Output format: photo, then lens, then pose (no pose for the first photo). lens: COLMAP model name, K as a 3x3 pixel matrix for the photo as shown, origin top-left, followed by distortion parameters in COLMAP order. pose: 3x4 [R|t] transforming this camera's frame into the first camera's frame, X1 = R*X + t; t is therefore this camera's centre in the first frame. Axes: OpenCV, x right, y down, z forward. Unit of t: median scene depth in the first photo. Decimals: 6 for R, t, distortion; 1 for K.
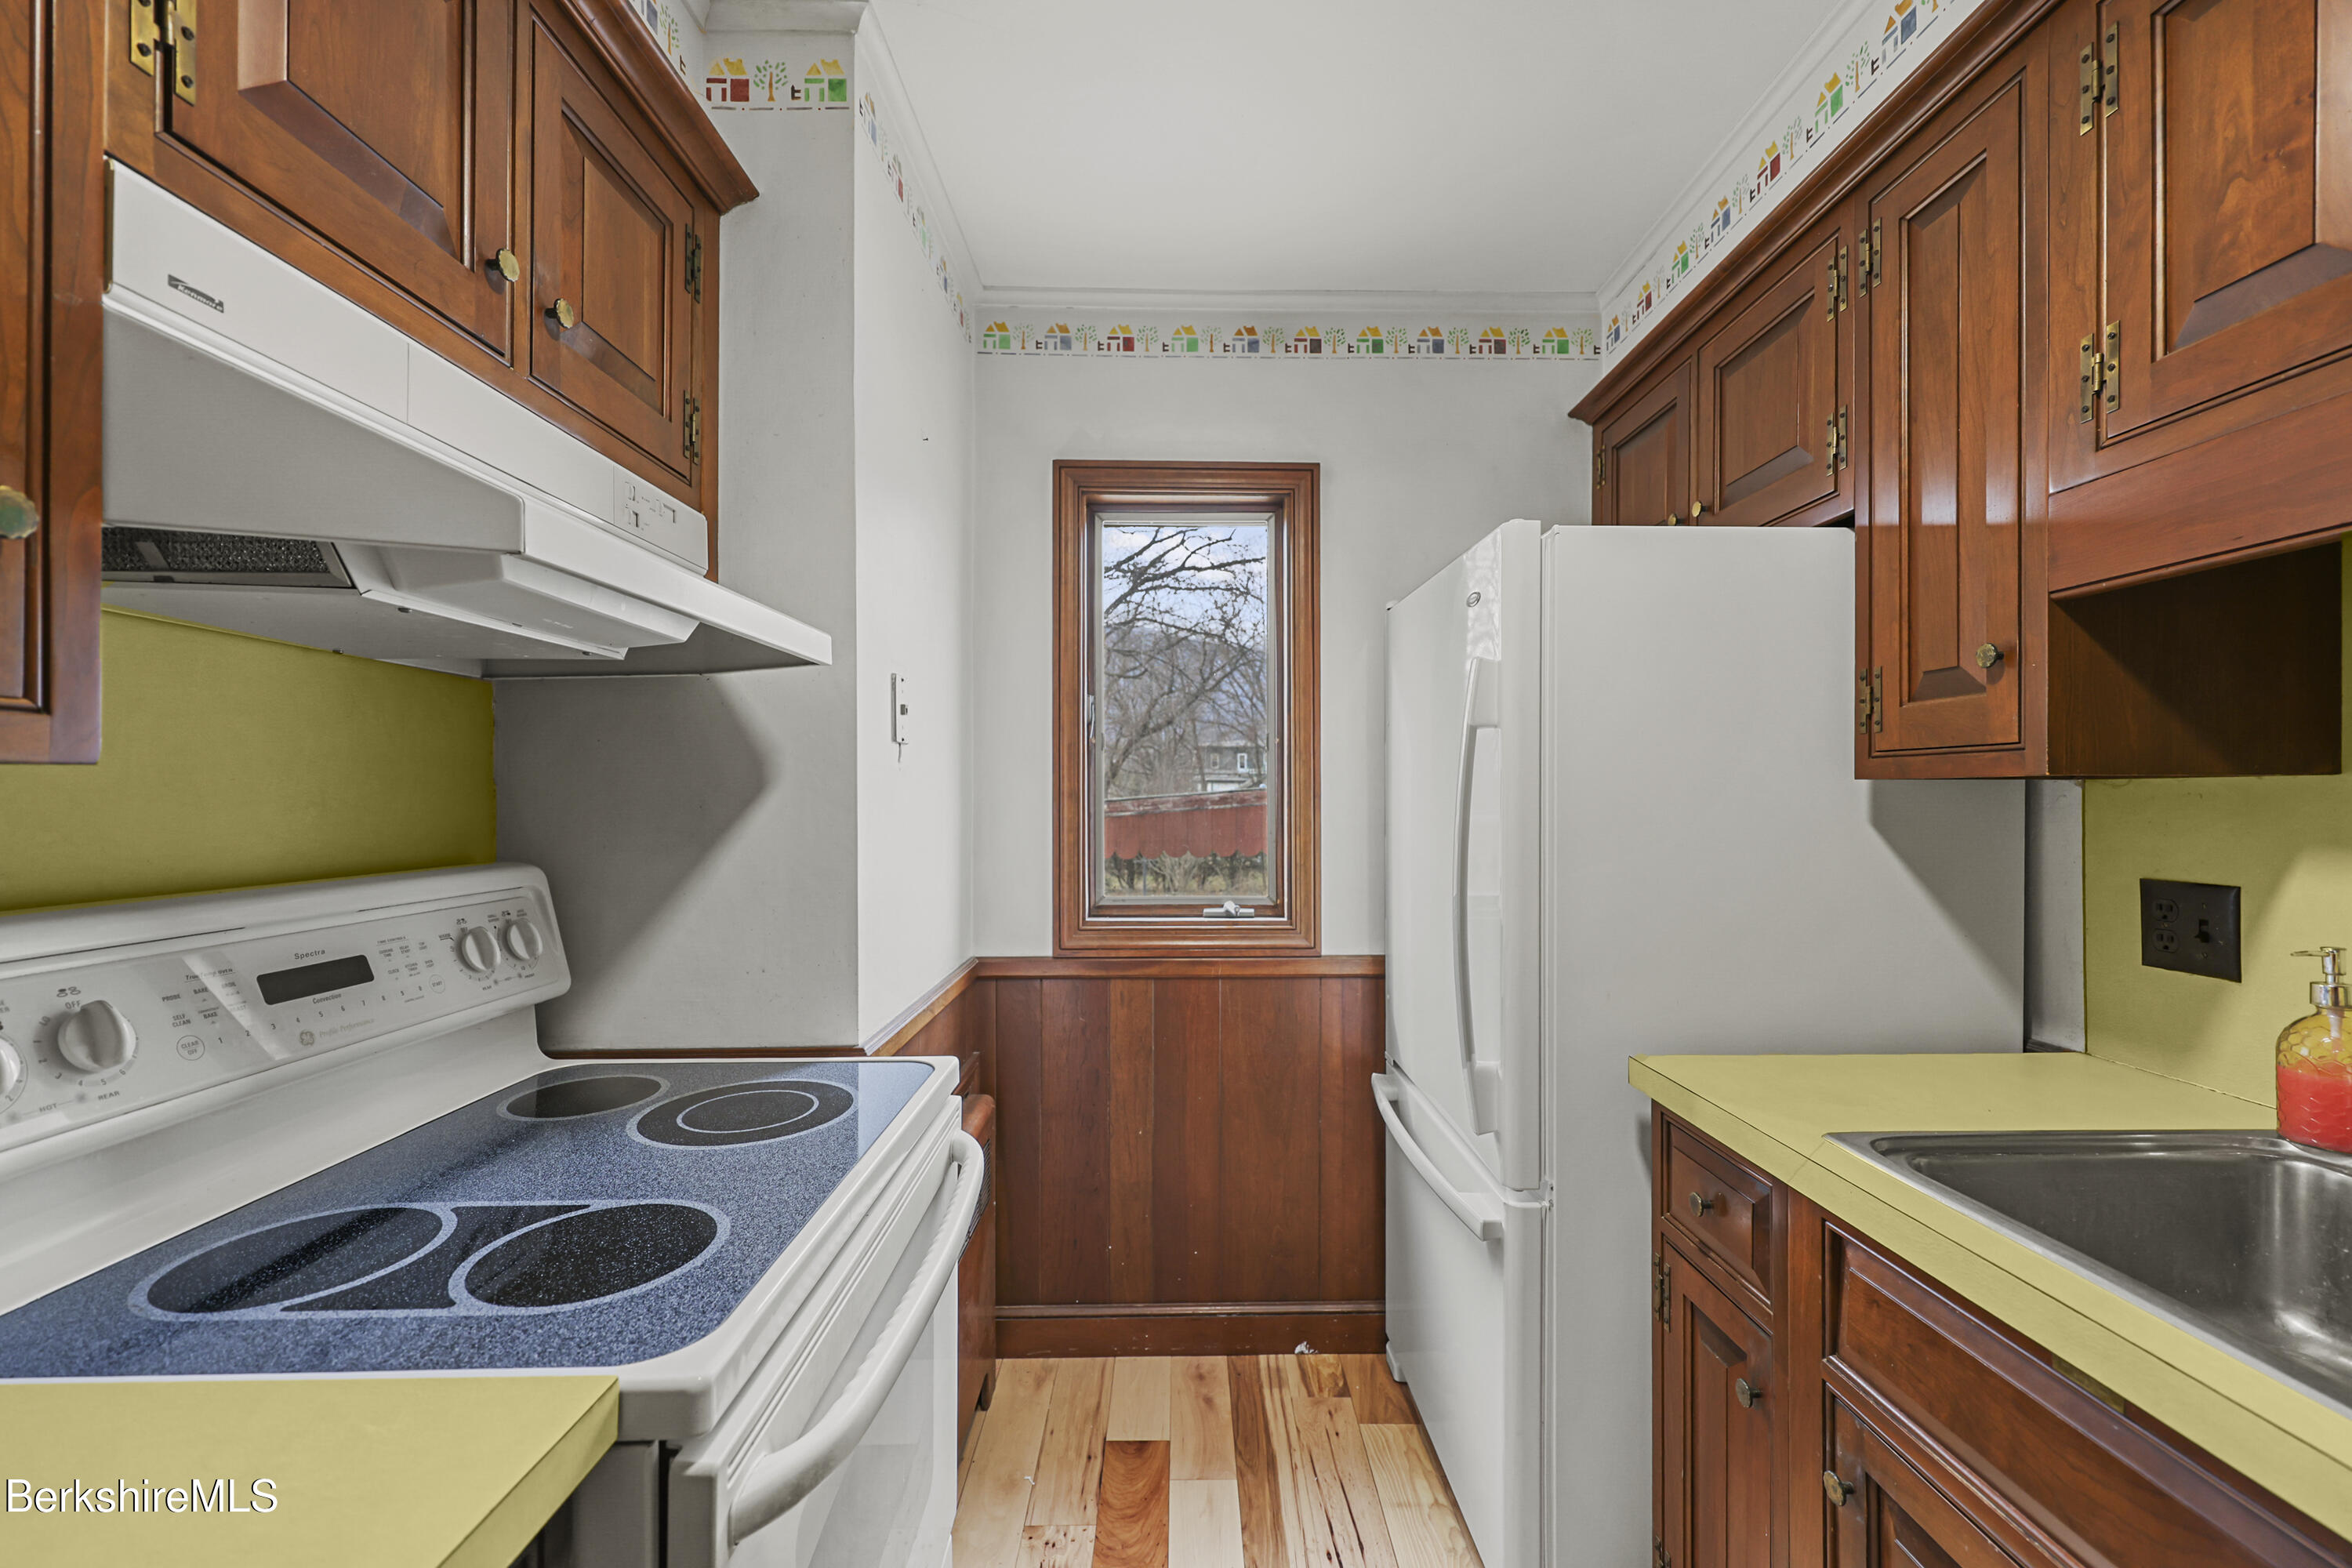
lens RADIAL K [[957.7, 0, 1178.2], [0, 957.7, 793.4], [0, 0, 1]] dist [-0.001223, -0.000180]
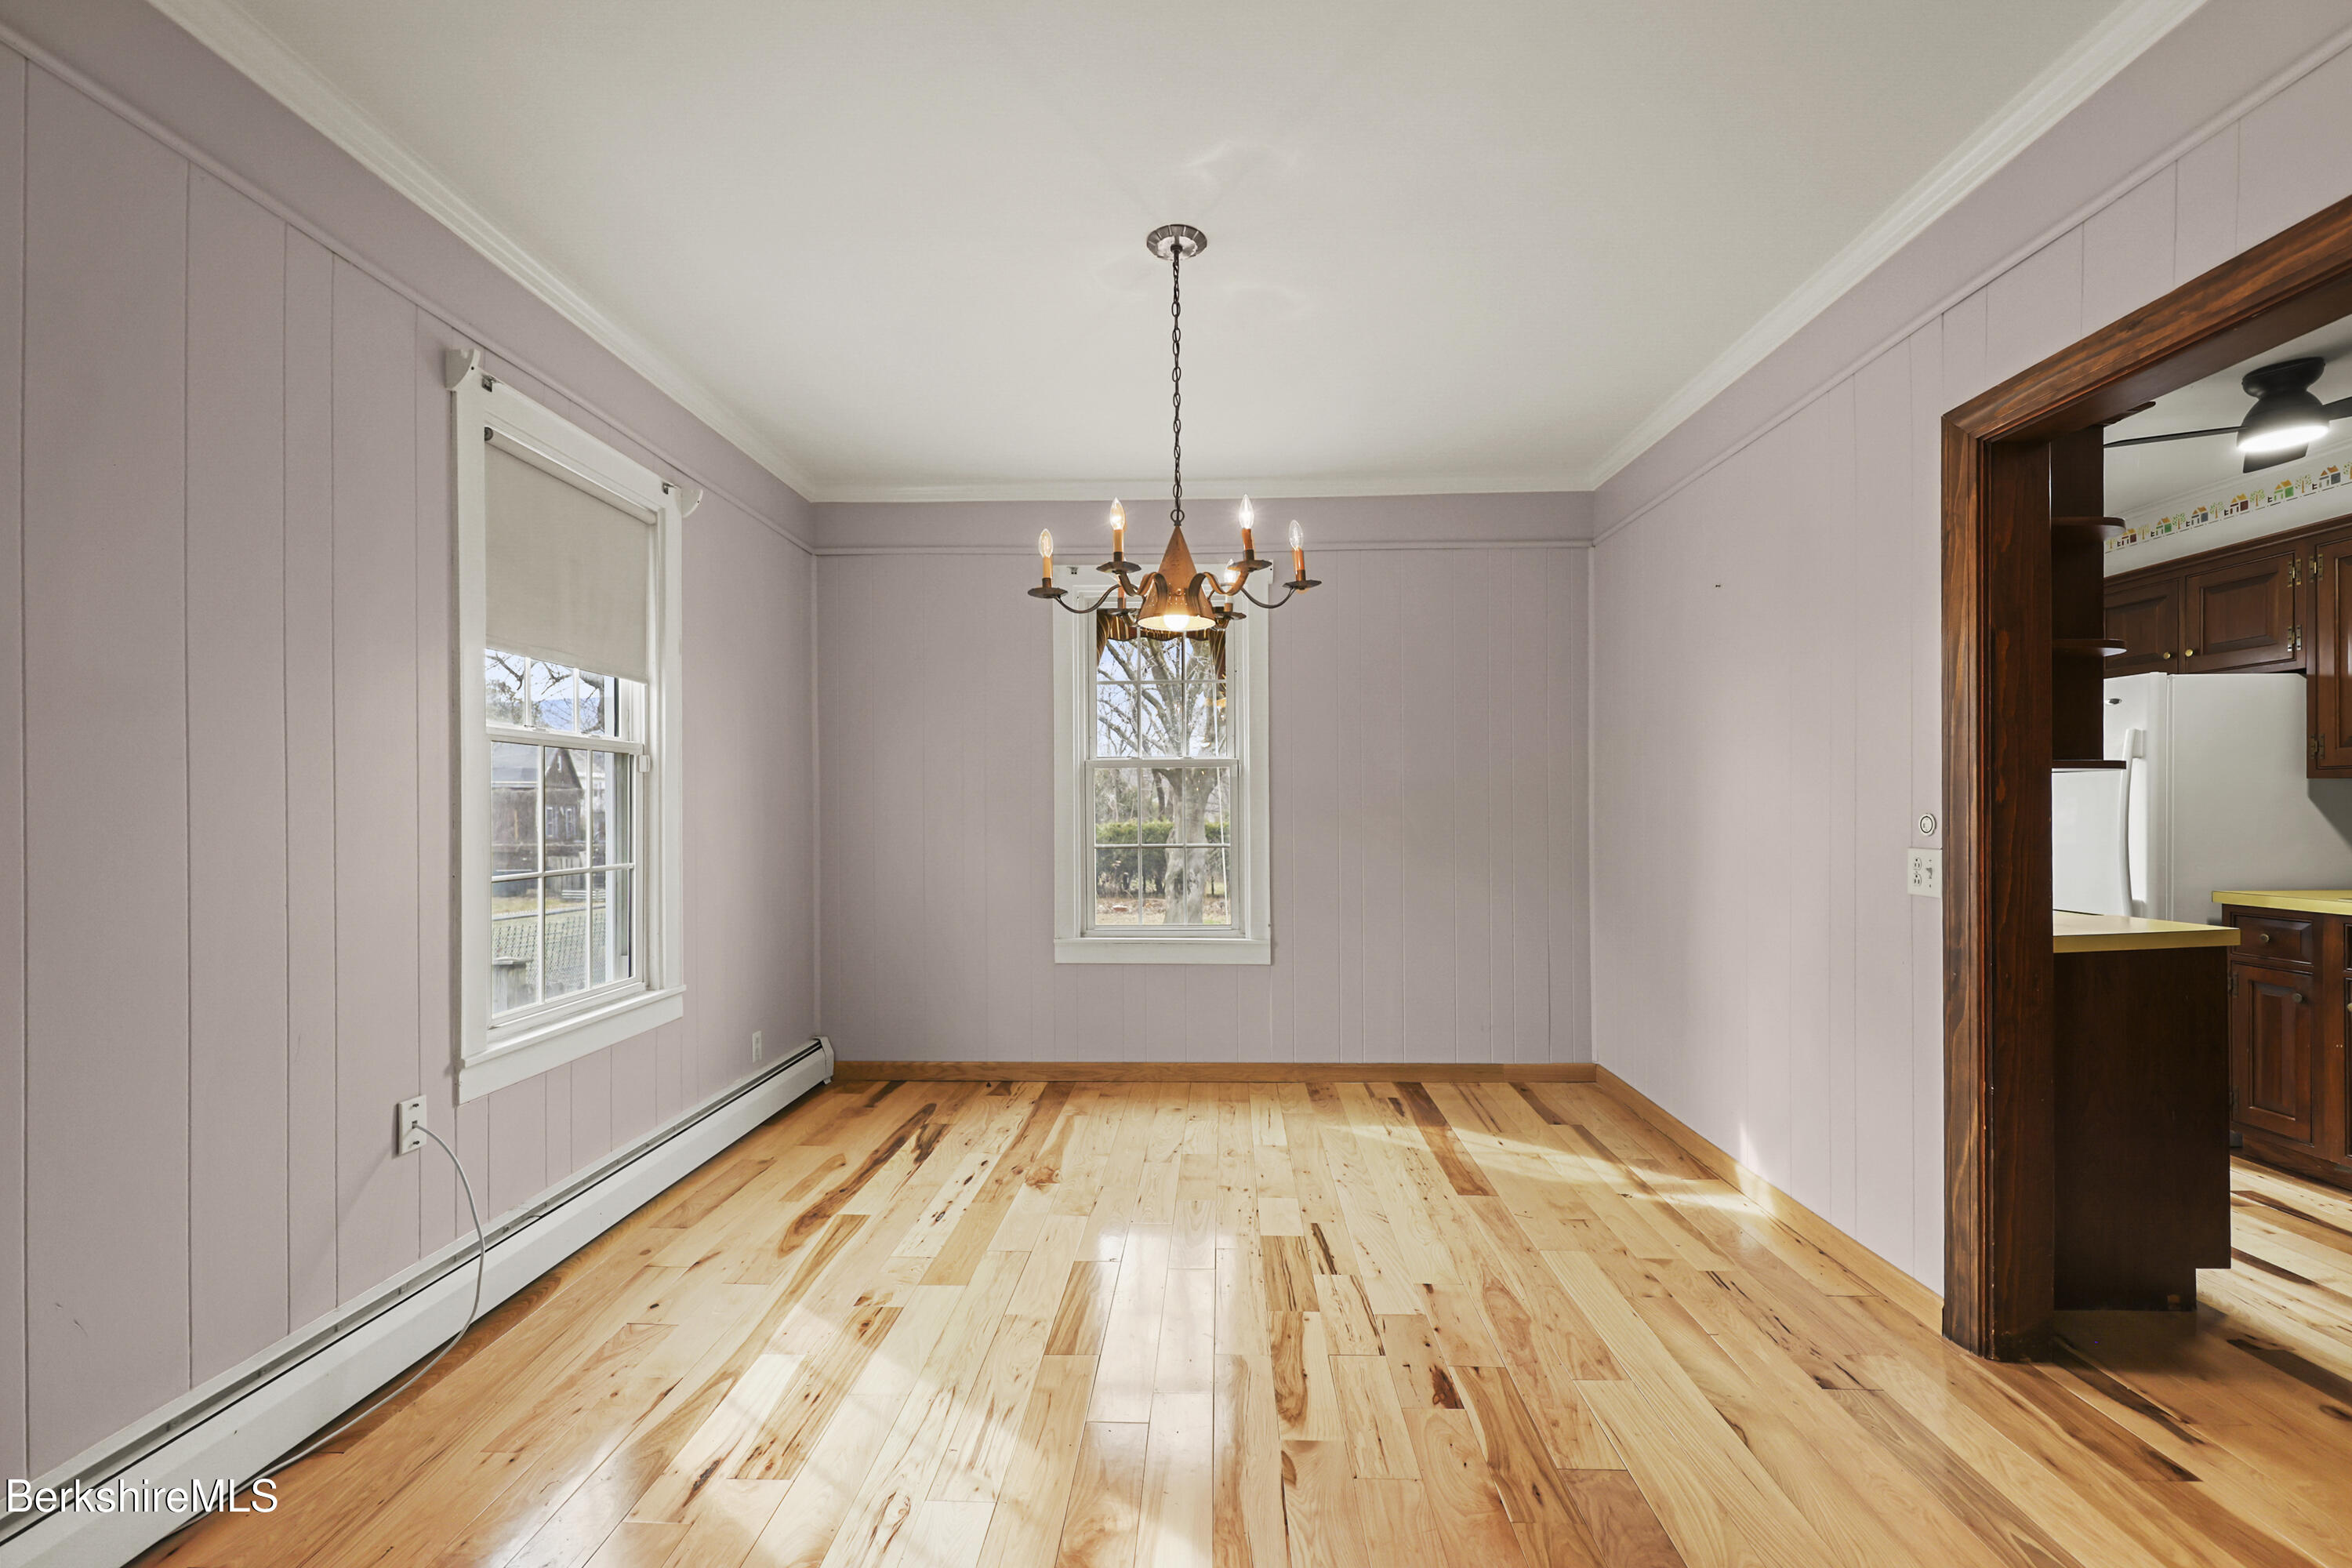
lens RADIAL K [[957.7, 0, 1177.0], [0, 957.7, 809.5], [0, 0, 1]] dist [-0.001223, -0.000180]
pose [[0.999003, -0.005016, -0.044364, -2.020223], [0.005094, 0.999986, 0.001653, 0.044425], [0.044355, -0.001877, 0.999014, -1.530135]]
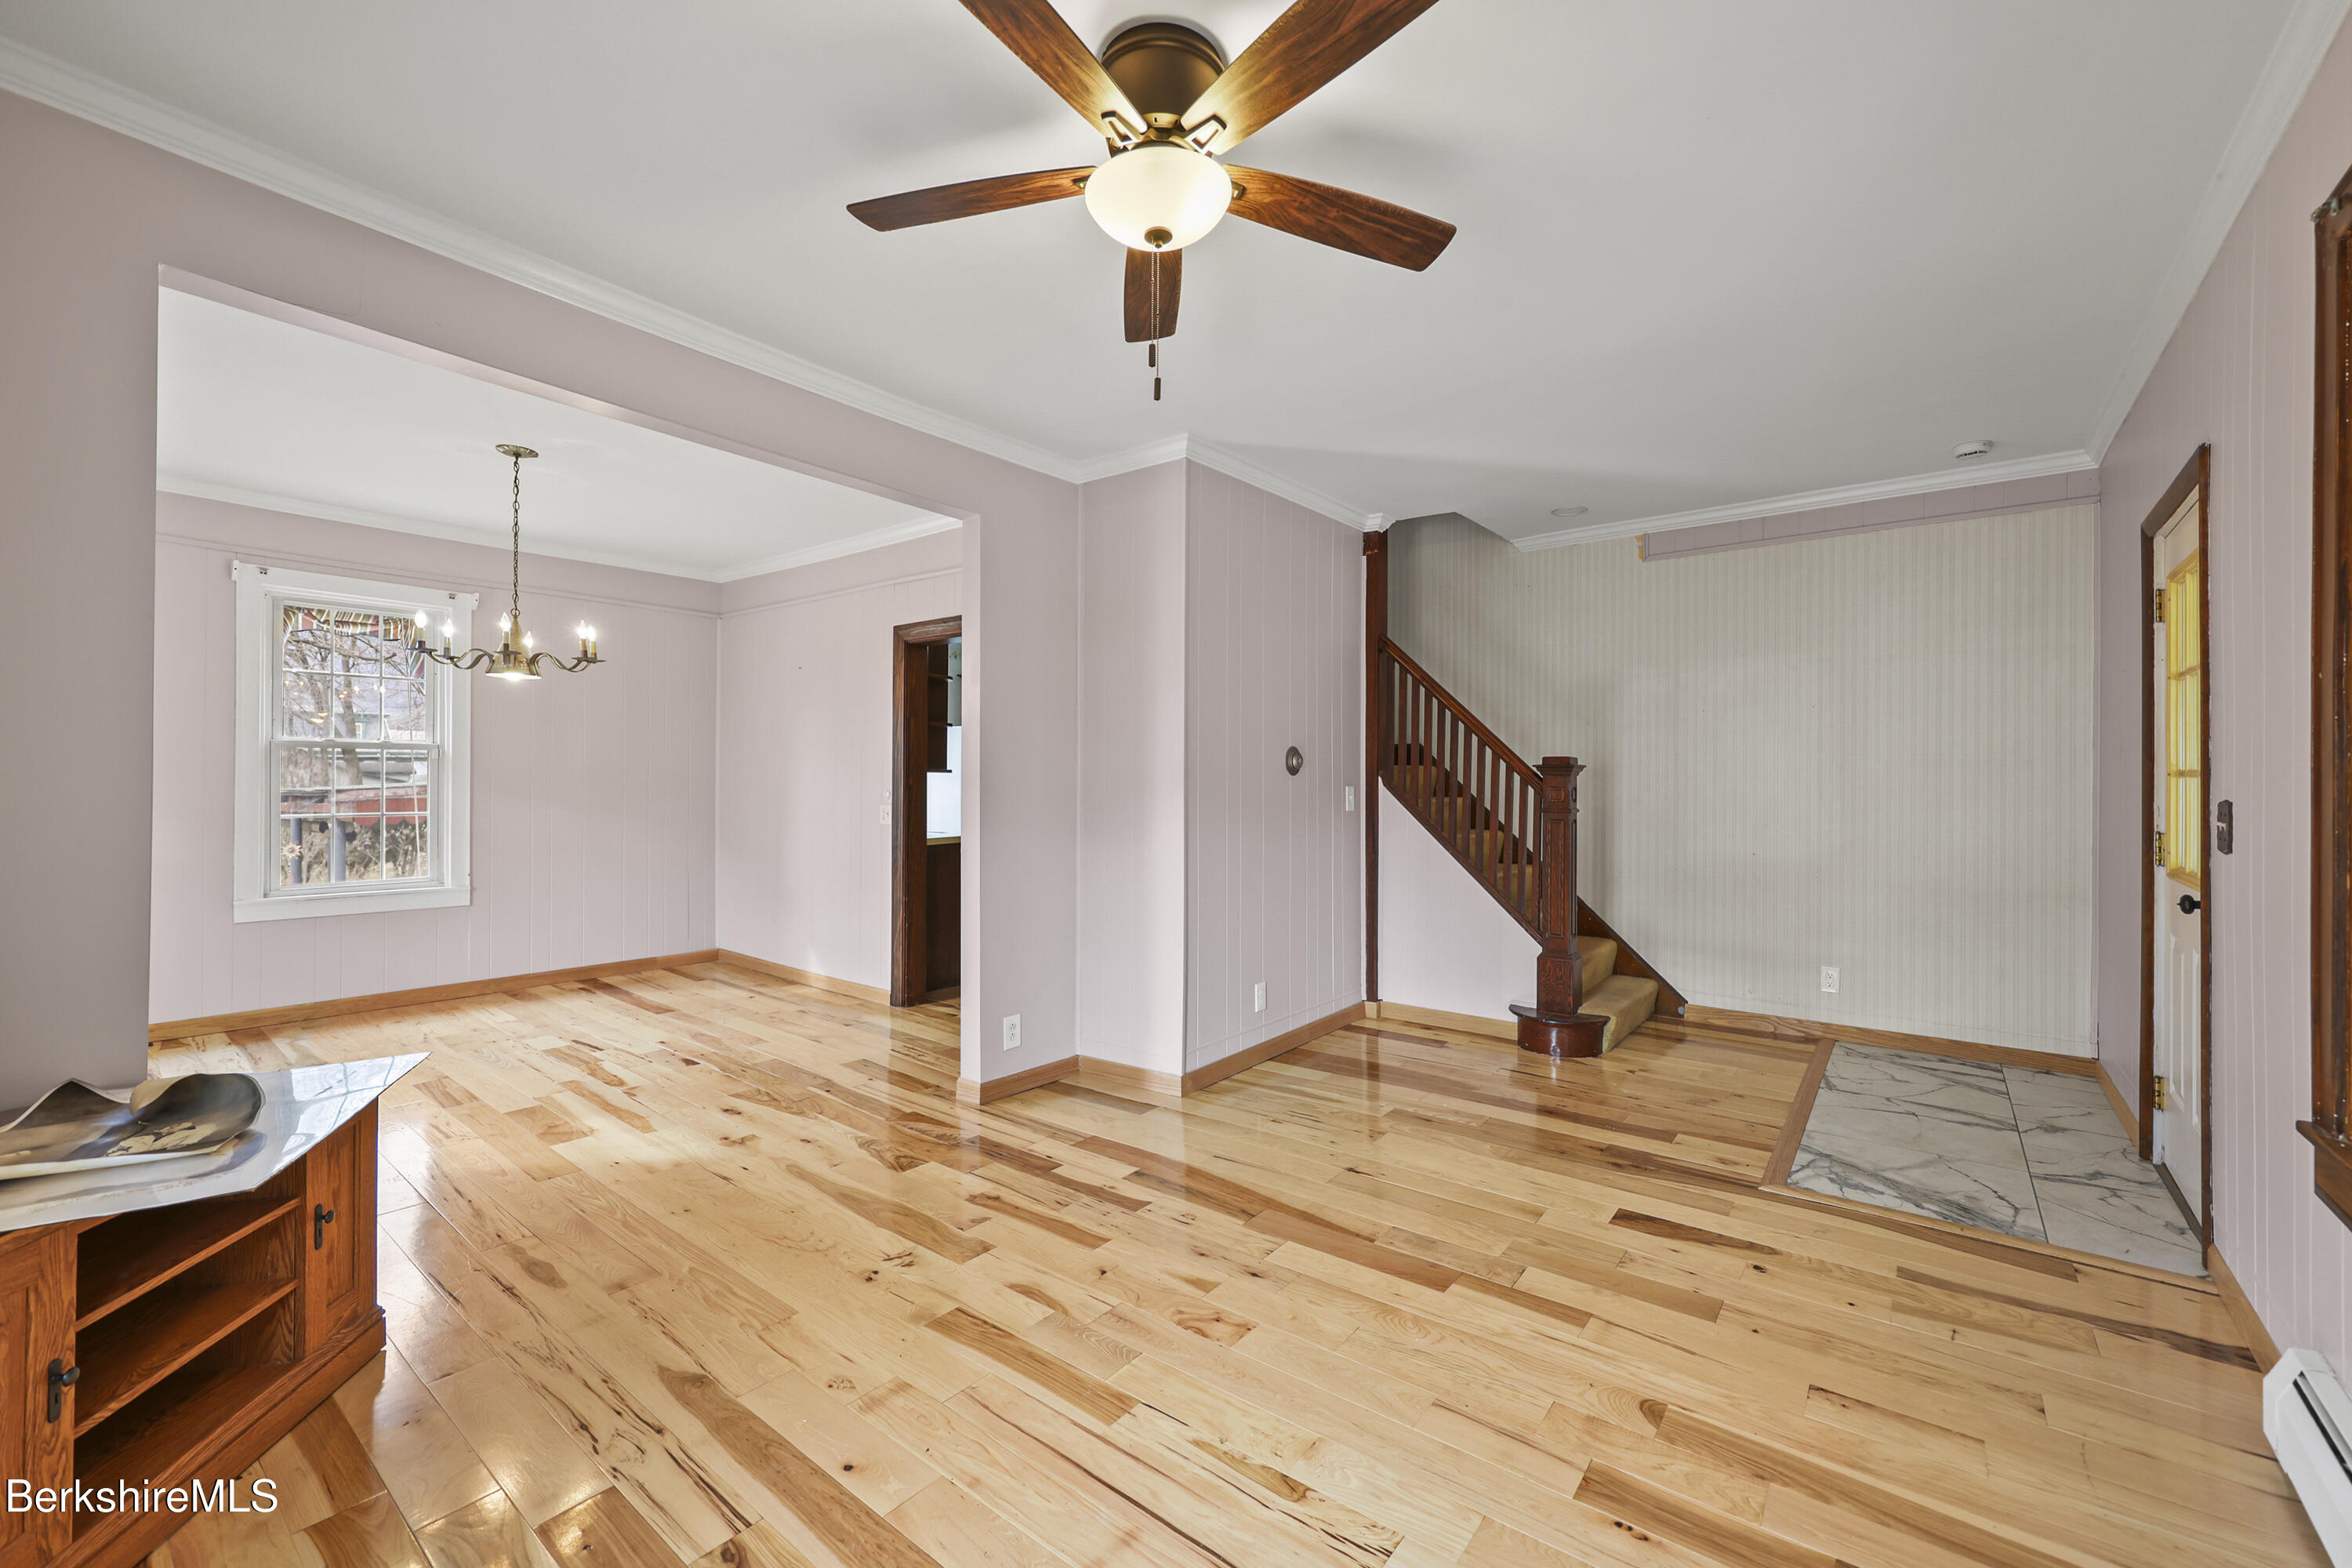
lens RADIAL K [[957.7, 0, 1188.6], [0, 957.7, 777.8], [0, 0, 1]] dist [-0.001223, -0.000180]
pose [[0.625979, 0.006997, 0.779808, -3.088692], [-0.006399, 0.999972, -0.003836, 0.018037], [-0.779813, -0.002589, 0.626007, -3.241593]]
